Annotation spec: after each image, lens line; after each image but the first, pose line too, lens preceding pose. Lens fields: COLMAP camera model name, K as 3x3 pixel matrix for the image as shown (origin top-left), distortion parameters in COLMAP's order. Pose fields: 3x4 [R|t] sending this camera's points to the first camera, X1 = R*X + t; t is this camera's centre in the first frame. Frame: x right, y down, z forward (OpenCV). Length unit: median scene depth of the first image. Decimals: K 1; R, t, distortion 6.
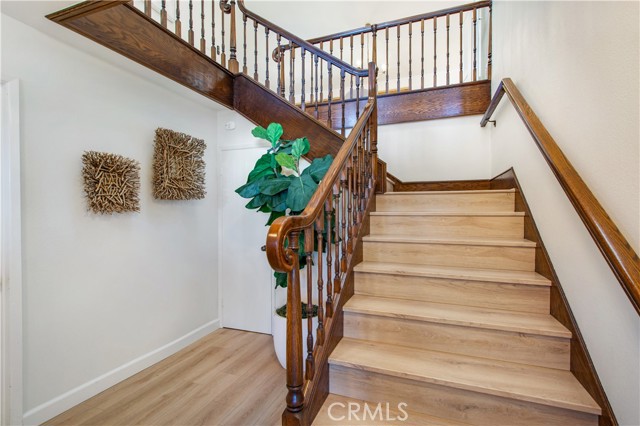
lens RADIAL K [[290.5, 0, 323.9], [0, 290.5, 214.7], [0, 0, 1]] dist [0.001071, -0.000303]
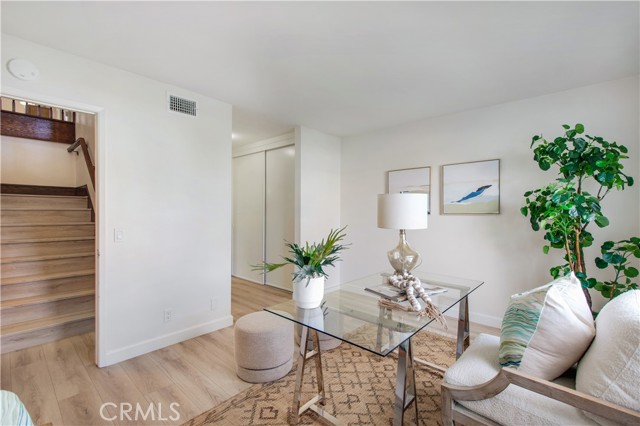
lens RADIAL K [[290.5, 0, 322.9], [0, 290.5, 211.4], [0, 0, 1]] dist [0.001071, -0.000303]
pose [[0.363591, -0.007172, 0.931531, -0.551570], [0.001270, 0.999973, 0.007203, -0.001210], [-0.931558, -0.001436, 0.363591, -1.116988]]
